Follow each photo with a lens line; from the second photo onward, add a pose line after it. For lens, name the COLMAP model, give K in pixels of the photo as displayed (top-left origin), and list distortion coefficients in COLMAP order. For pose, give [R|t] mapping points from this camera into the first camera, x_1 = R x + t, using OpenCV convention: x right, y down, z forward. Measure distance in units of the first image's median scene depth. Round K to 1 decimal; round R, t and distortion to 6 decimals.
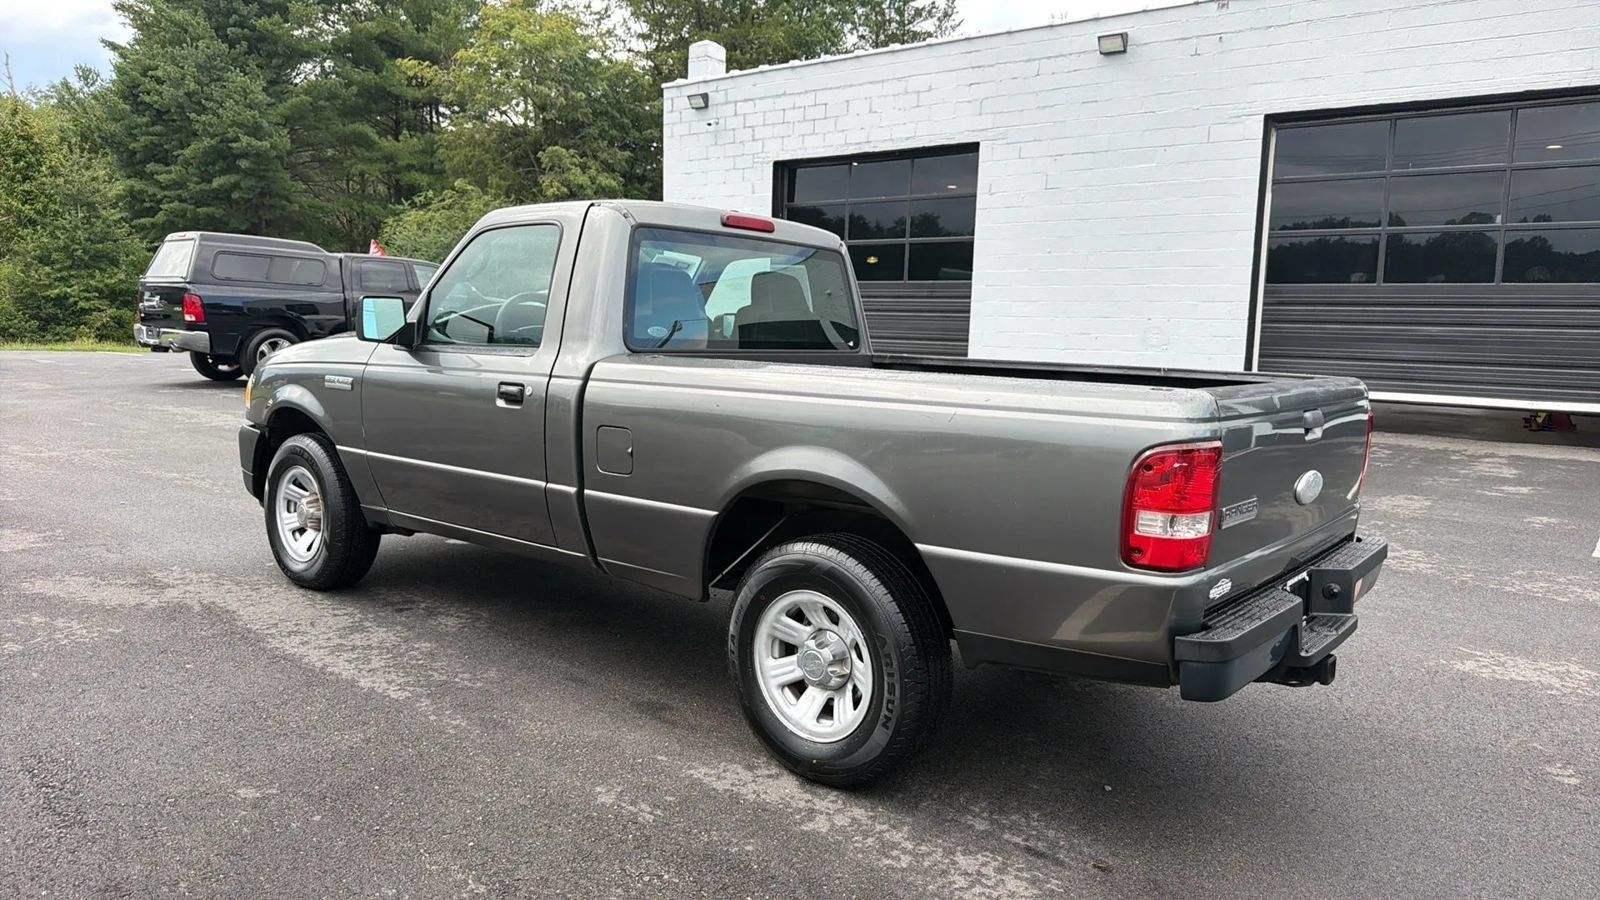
lens RADIAL K [[1085.2, 0, 796.7], [0, 1085.2, 470.6], [0, 0, 1]] dist [0.022395, -0.039169]
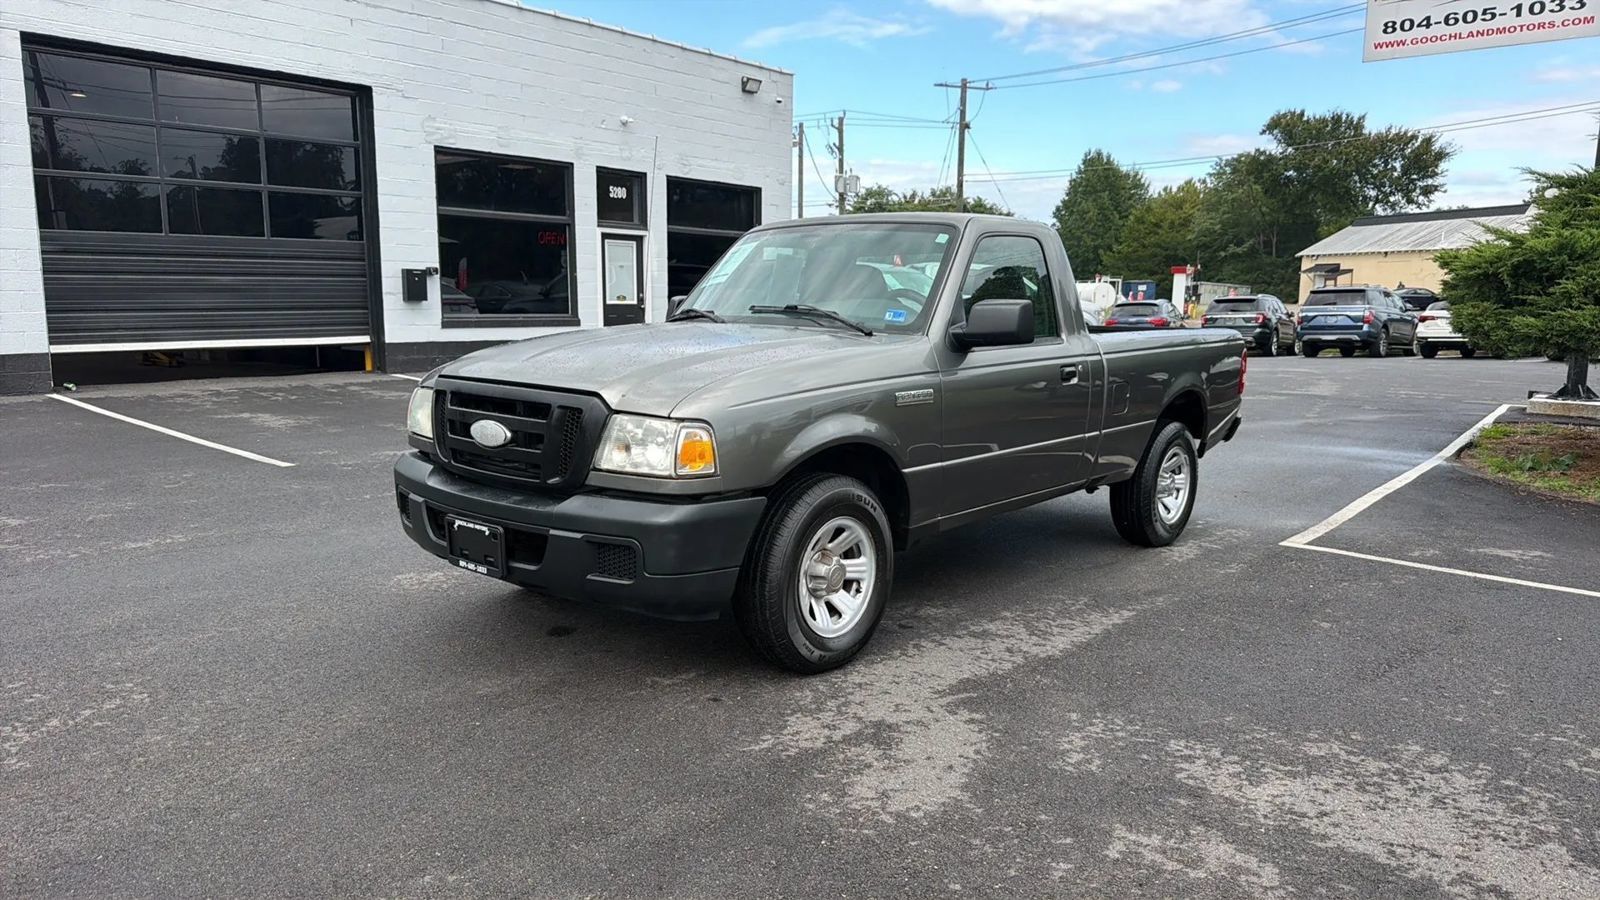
lens RADIAL K [[1075.0, 0, 798.7], [0, 1075.0, 462.0], [0, 0, 1]] dist [0.035431, -0.044517]
pose [[0.032074, -0.185341, 0.982151, -0.428788], [0.119873, 0.976277, 0.180318, -0.065482], [-0.992271, 0.111949, 0.053530, 0.348754]]
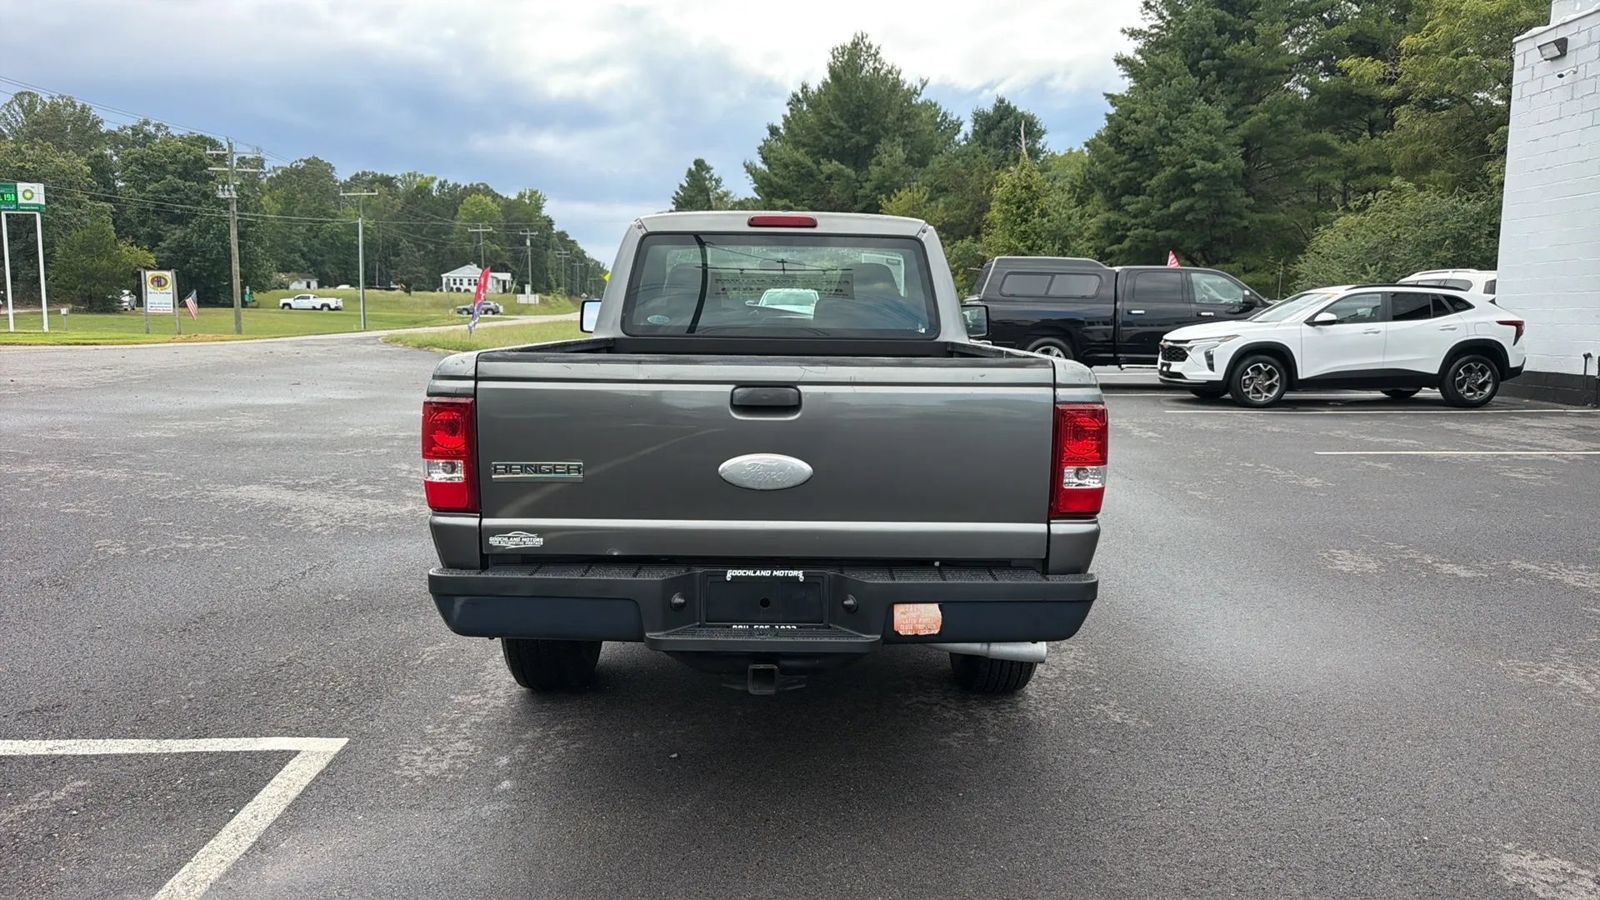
lens RADIAL K [[1077.7, 0, 803.3], [0, 1077.7, 481.8], [0, 0, 1]] dist [0.000821, -0.023196]
pose [[0.640933, 0.088659, -0.762459, 0.249874], [-0.089928, 0.995140, 0.040121, -0.001766], [0.762311, 0.042852, 0.645791, 0.100805]]
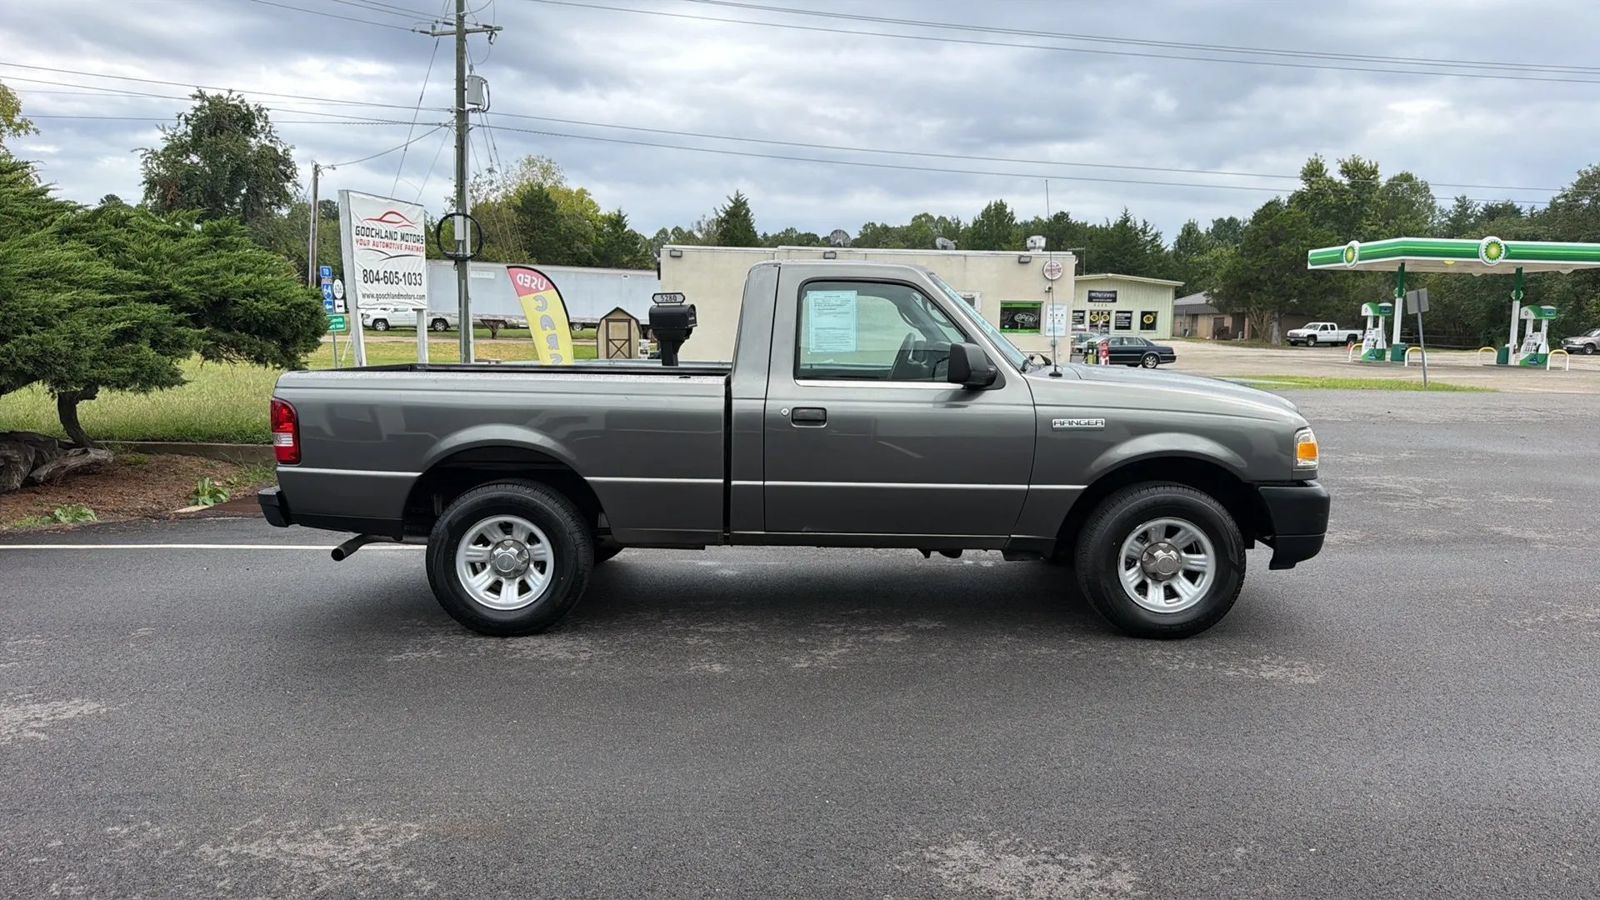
lens RADIAL K [[1067.5, 0, 808.1], [0, 1067.5, 479.0], [0, 0, 1]] dist [0.036047, -0.084566]
pose [[-0.763502, 0.041846, -0.644448, 0.228626], [-0.121990, 0.970588, 0.207549, -0.080085], [0.634179, 0.237080, -0.735942, 0.628389]]
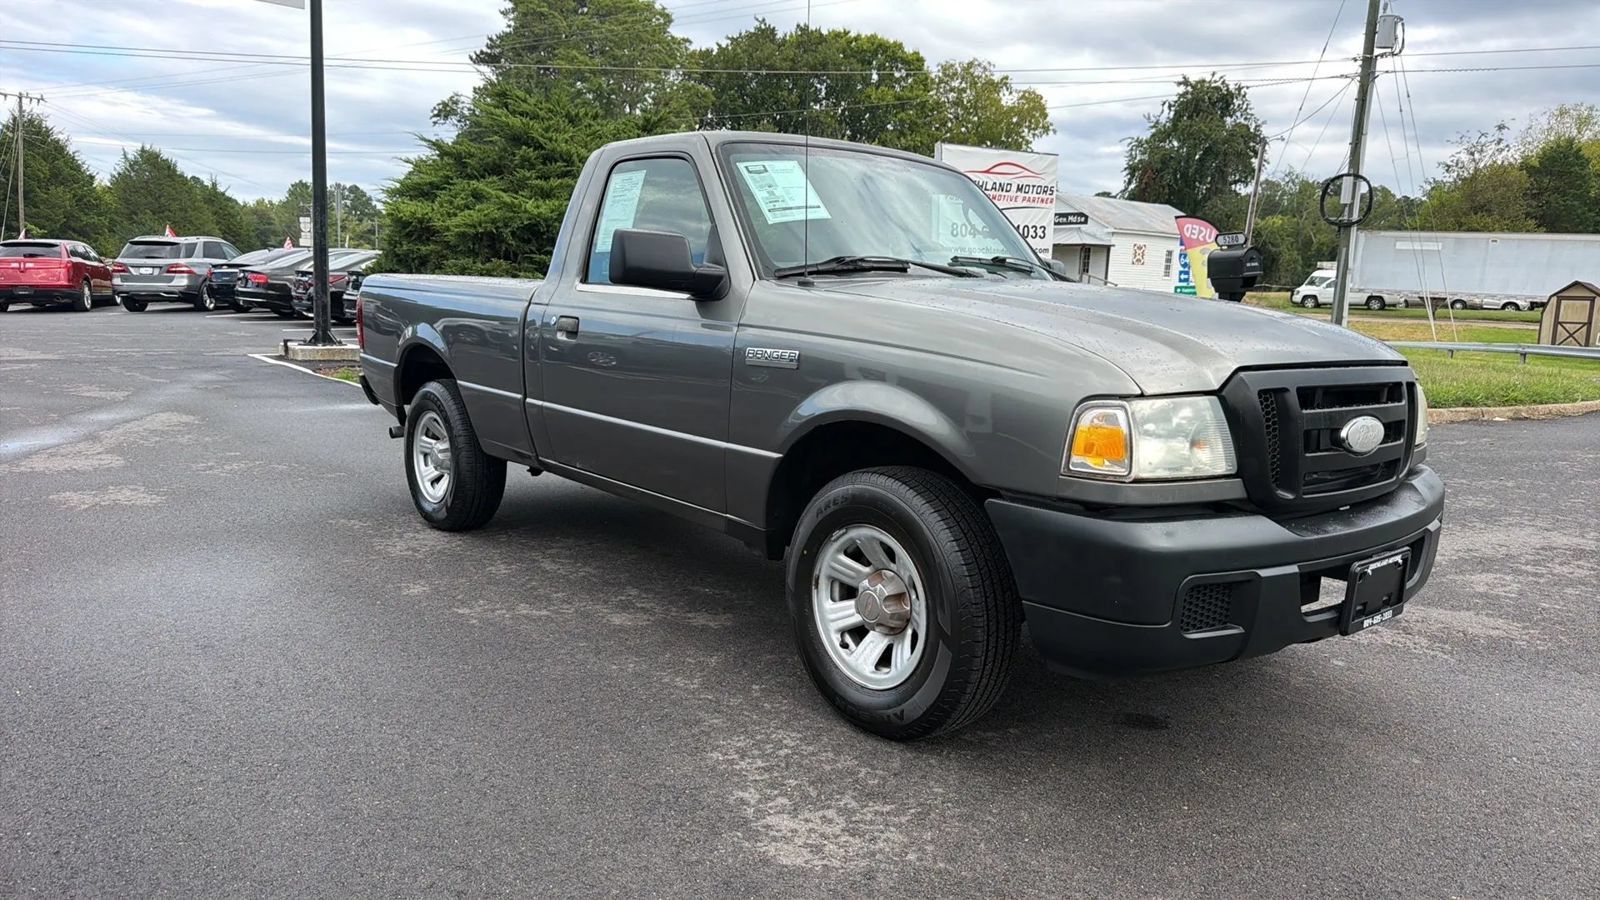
lens RADIAL K [[1075.0, 0, 798.7], [0, 1075.0, 462.0], [0, 0, 1]] dist [0.035431, -0.044517]
pose [[-0.982273, -0.098381, 0.159564, -0.098674], [-0.049223, 0.956708, 0.286856, -0.079472], [-0.180877, 0.273916, -0.944592, 0.641694]]
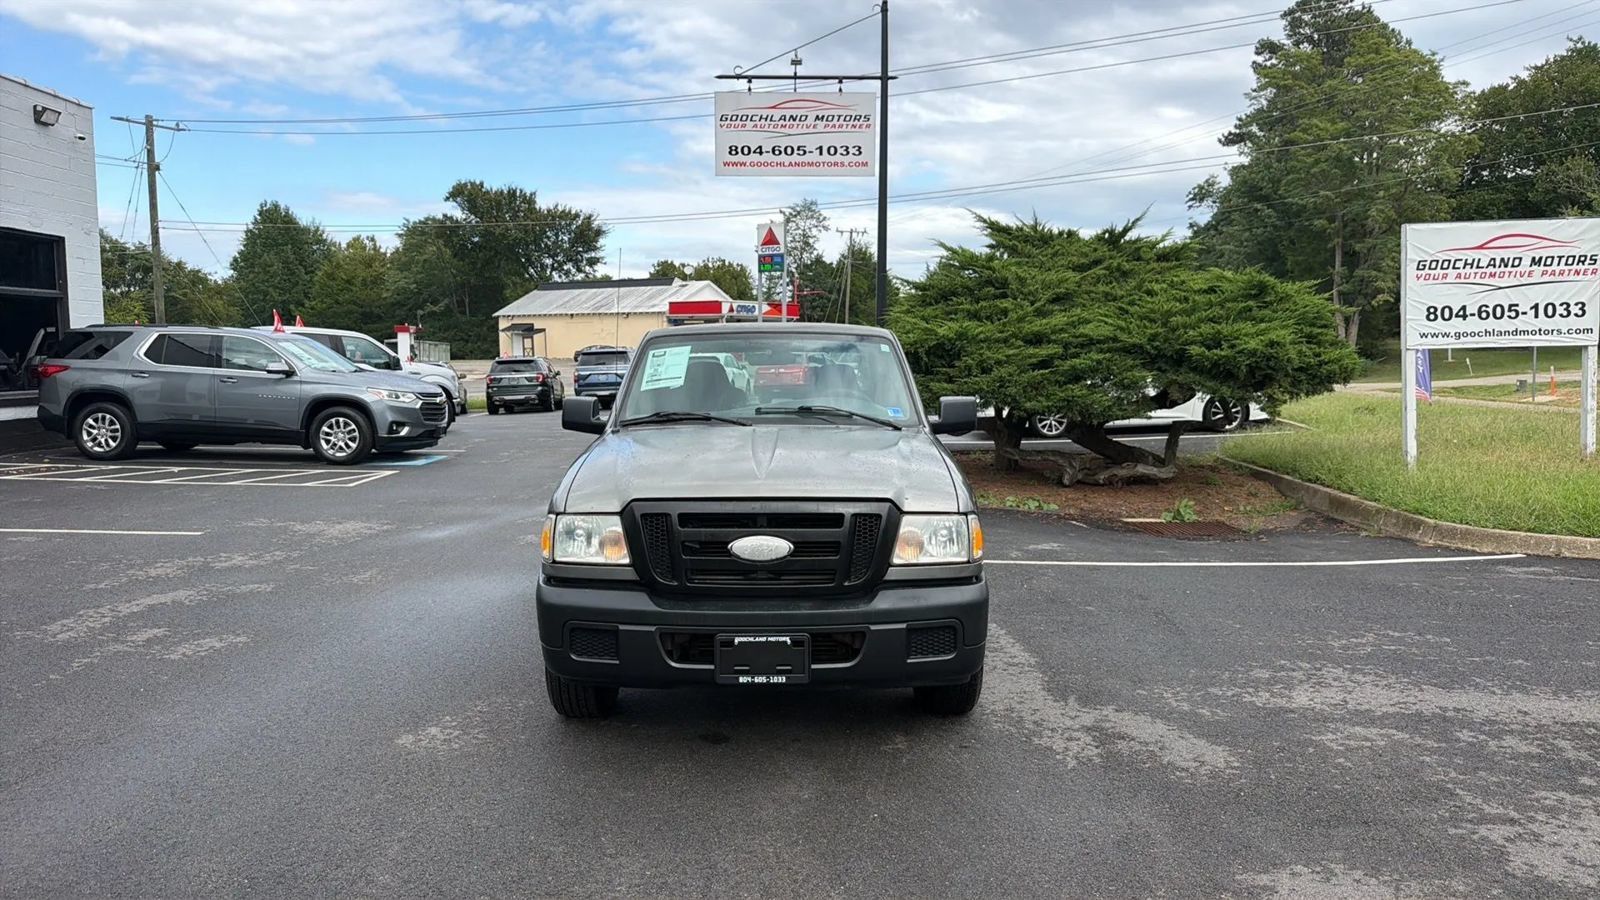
lens RADIAL K [[1080.1, 0, 789.2], [0, 1080.1, 440.1], [0, 0, 1]] dist [0.066407, -0.111515]
pose [[-0.643438, -0.093242, 0.759798, -0.381526], [0.079516, 0.979044, 0.187486, -0.112720], [-0.761357, 0.181052, -0.622540, 0.601991]]
